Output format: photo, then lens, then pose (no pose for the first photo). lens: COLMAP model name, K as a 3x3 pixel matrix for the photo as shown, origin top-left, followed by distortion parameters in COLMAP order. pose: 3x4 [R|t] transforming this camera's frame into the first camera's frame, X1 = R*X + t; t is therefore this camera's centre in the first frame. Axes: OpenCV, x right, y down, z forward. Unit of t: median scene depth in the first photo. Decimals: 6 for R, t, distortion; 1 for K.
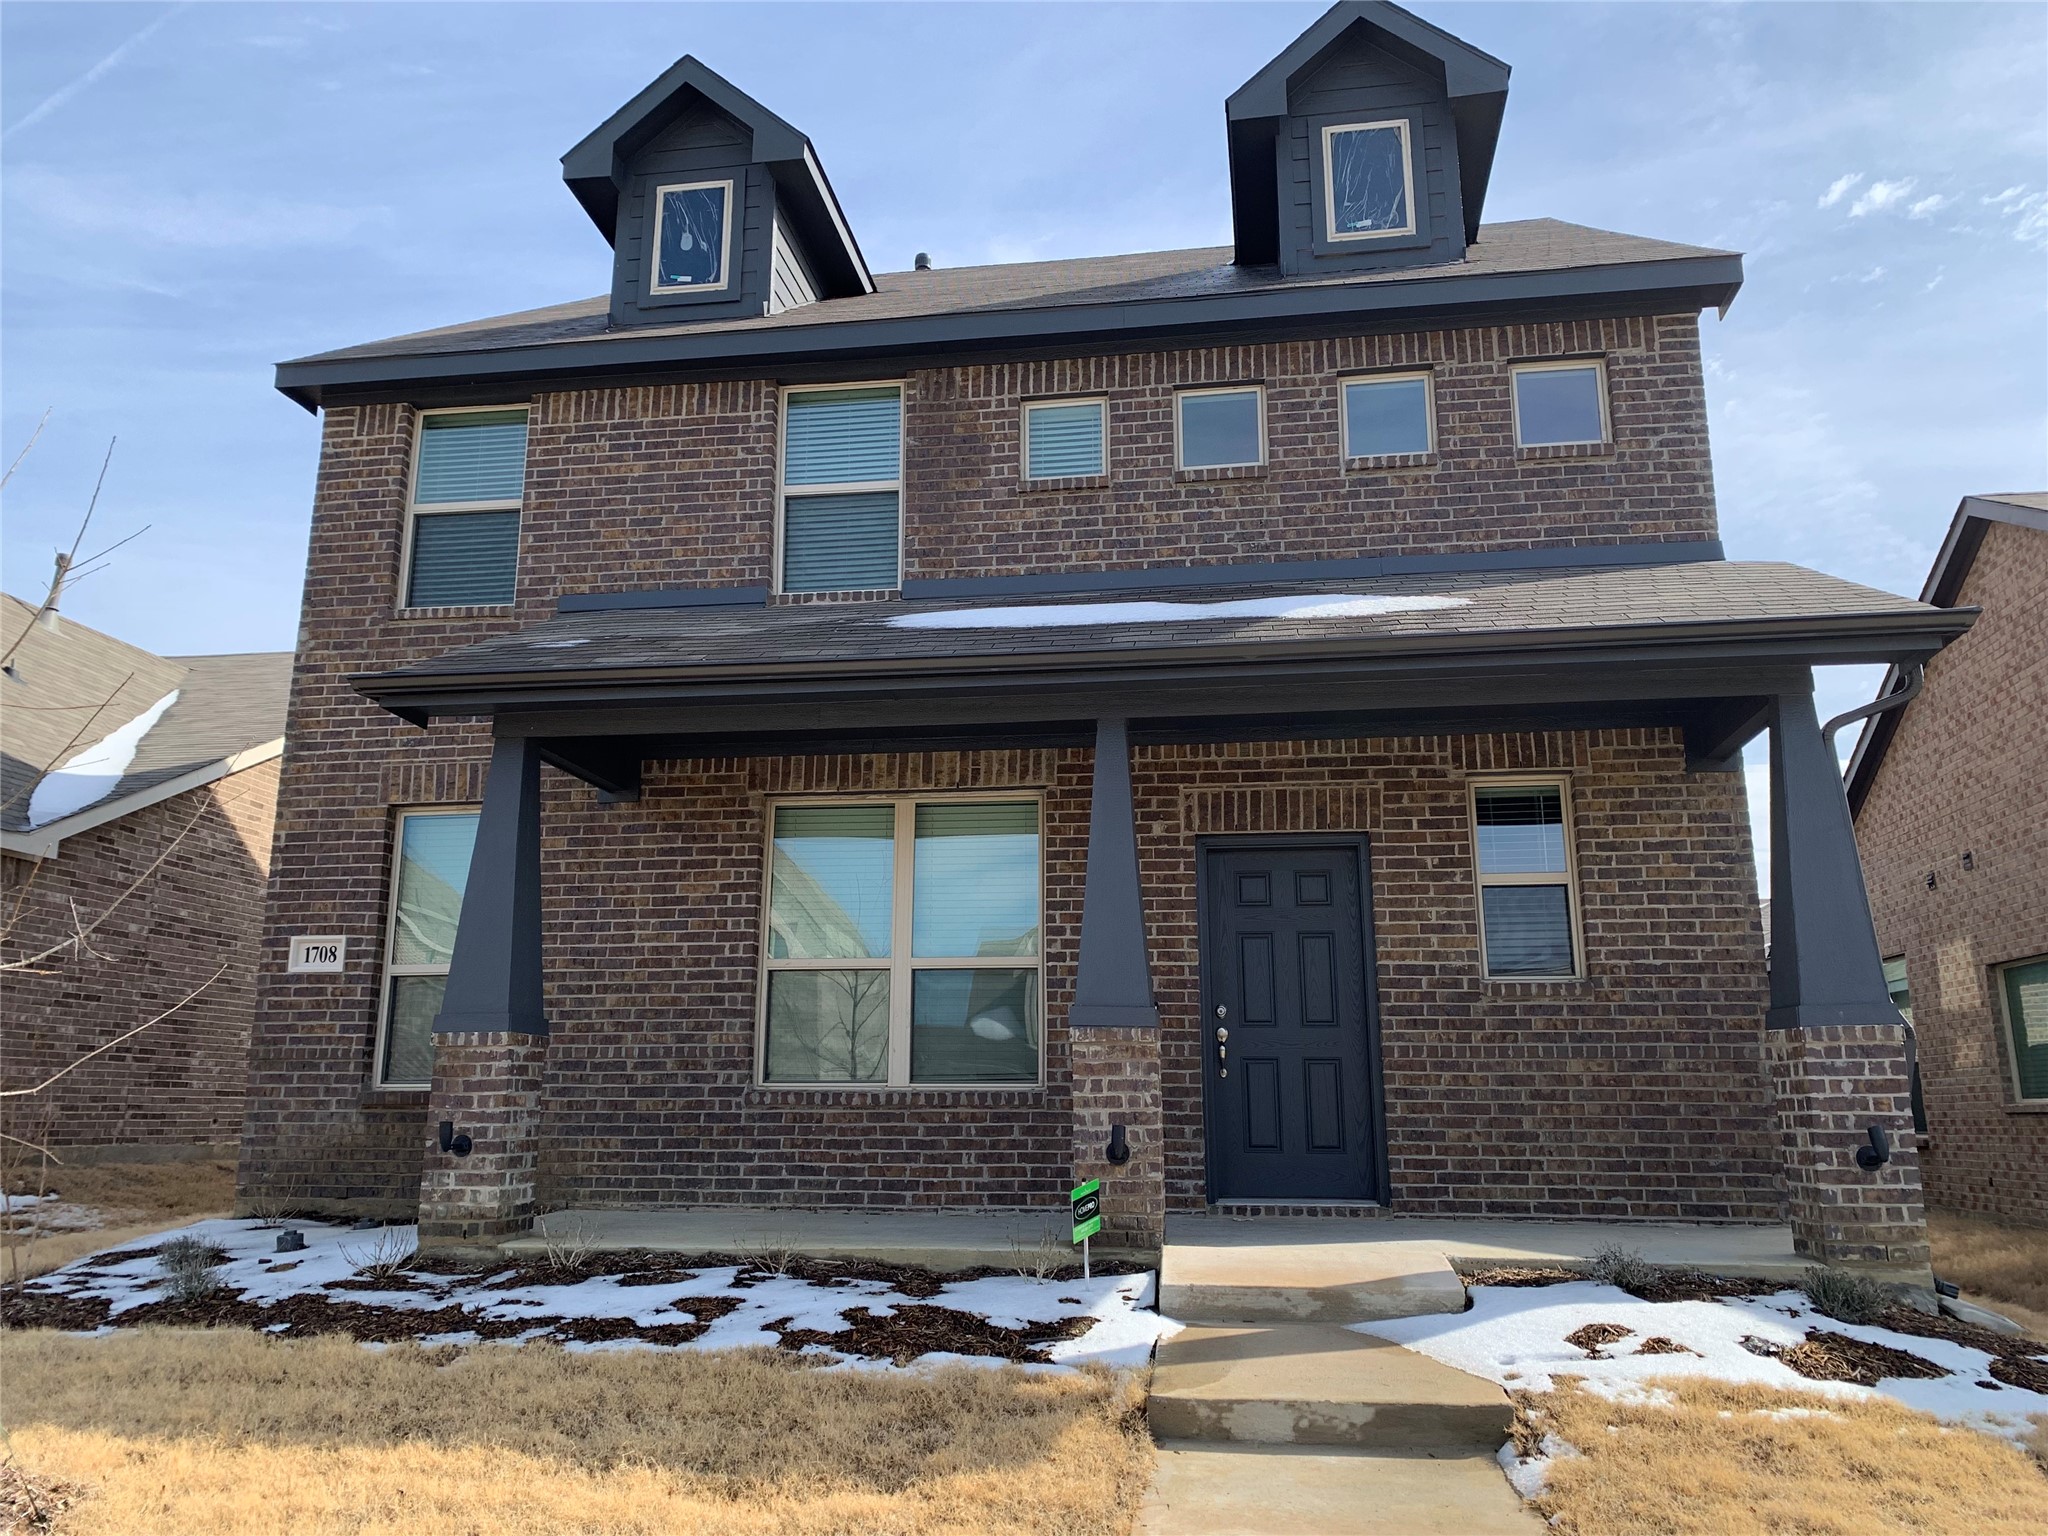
lens RADIAL K [[1541.7, 0, 1023.0], [0, 1541.7, 758.7], [0, 0, 1]] dist [-0.008642, 0.036869]
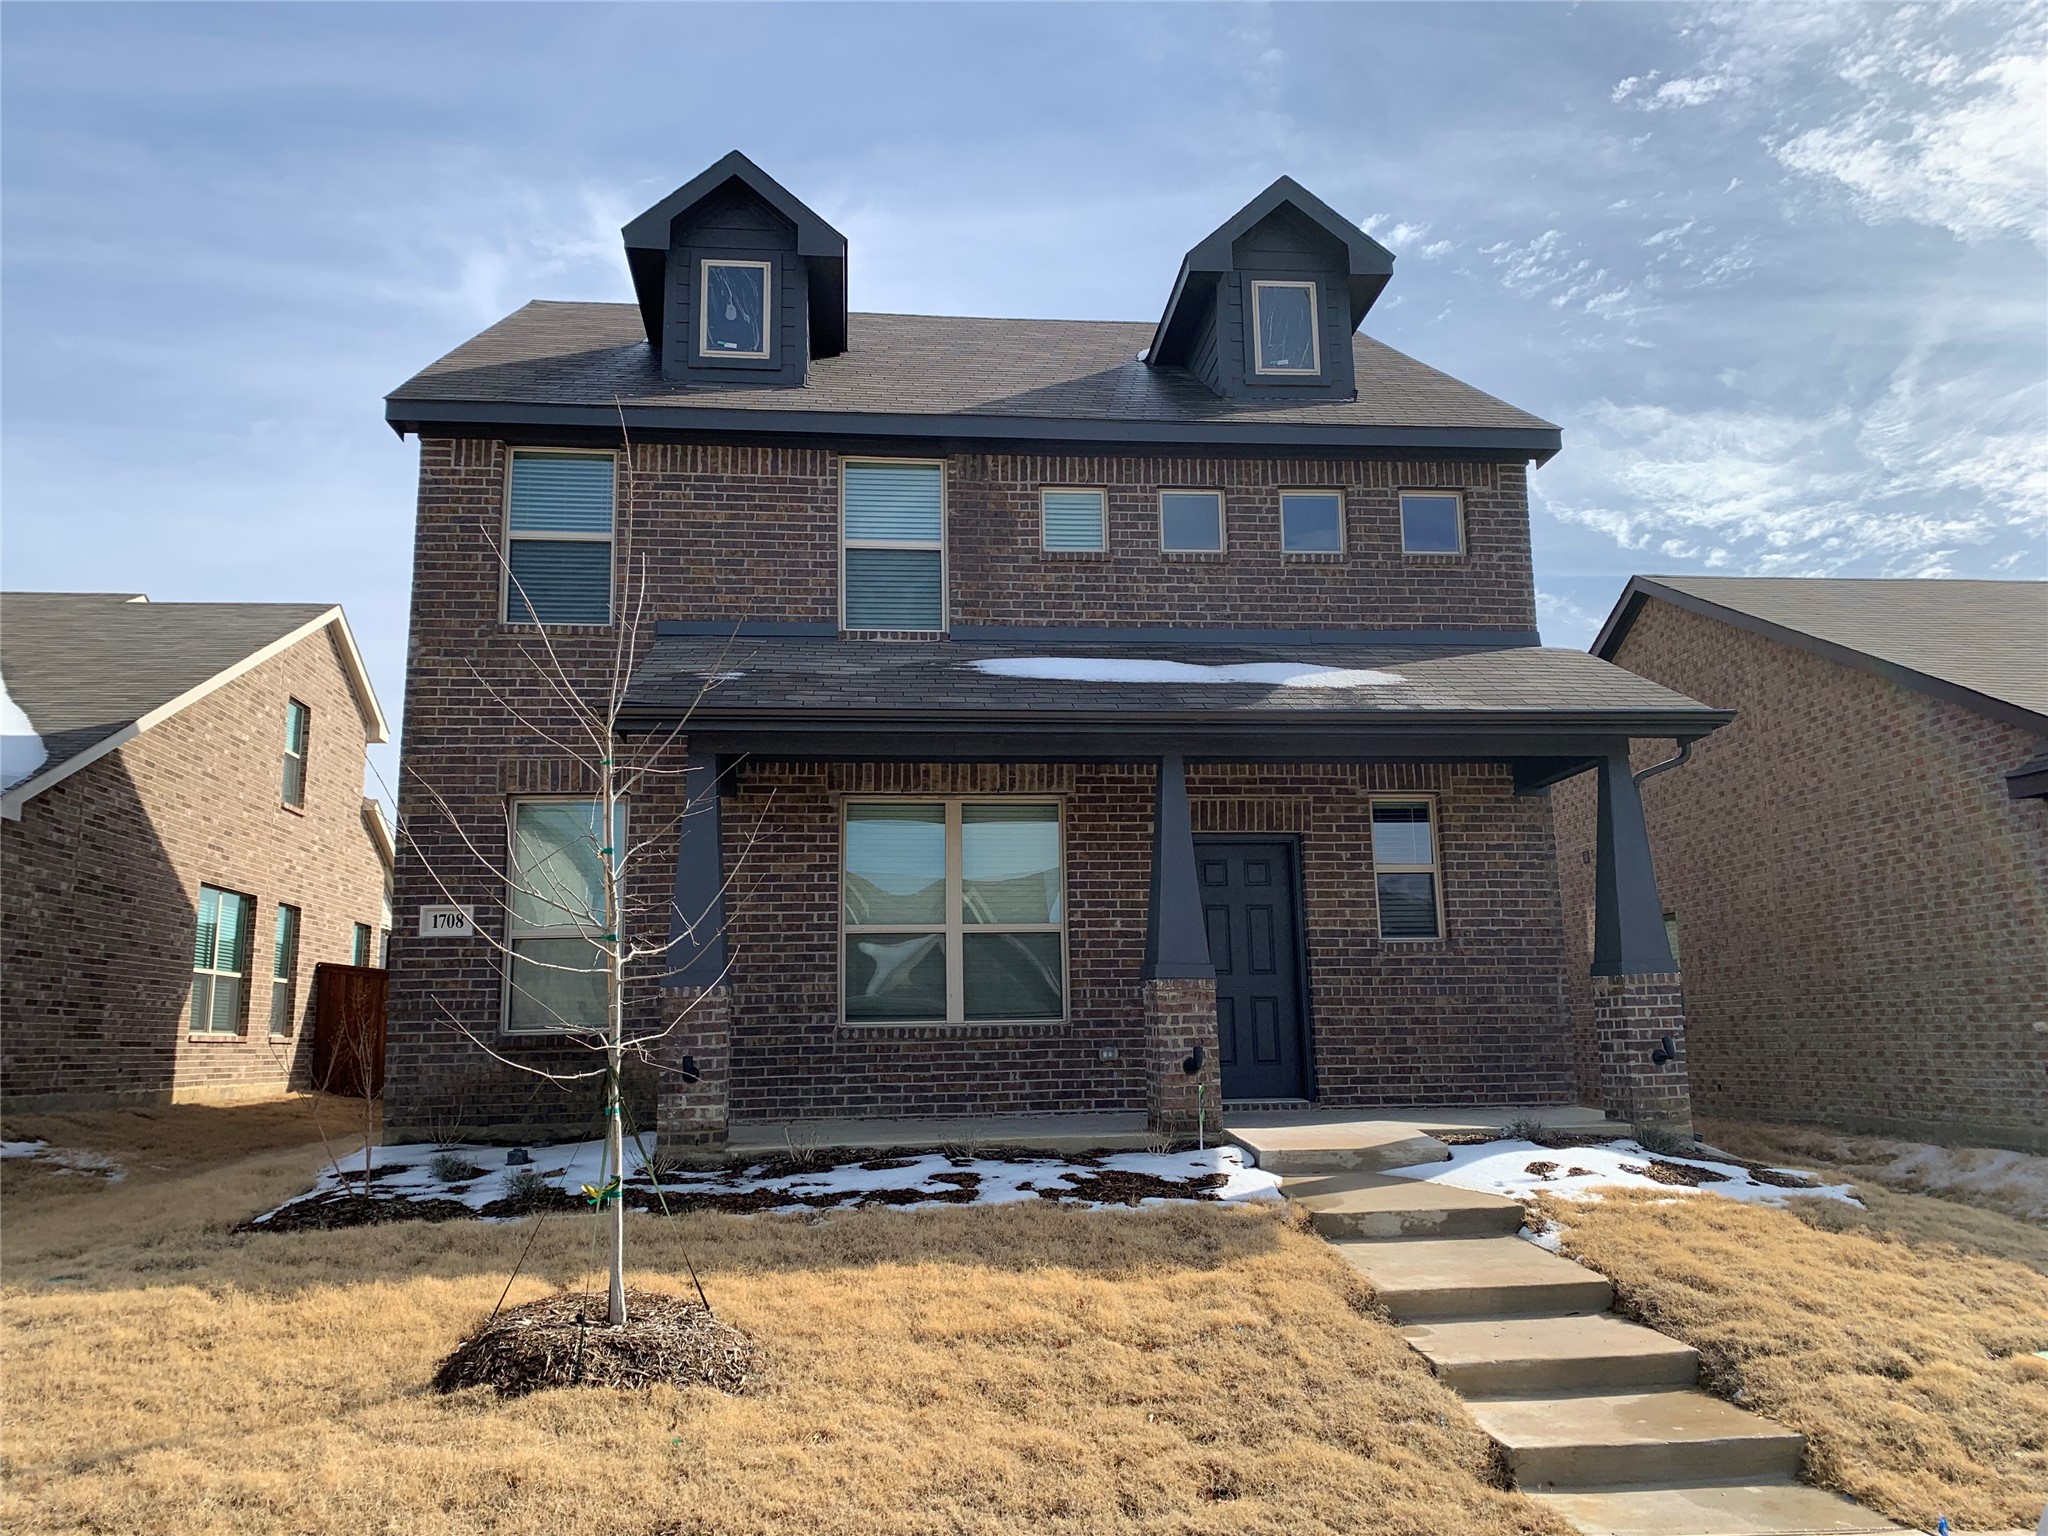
lens RADIAL K [[1536.6, 0, 1024.0], [0, 1536.6, 768.0], [0, 0, 1]] dist [0.020991, 0.006982]
pose [[0.965898, 0.024474, 0.257763, -0.353364], [-0.036862, 0.998380, 0.043338, -0.057973], [-0.256285, -0.051362, 0.965236, -0.245048]]
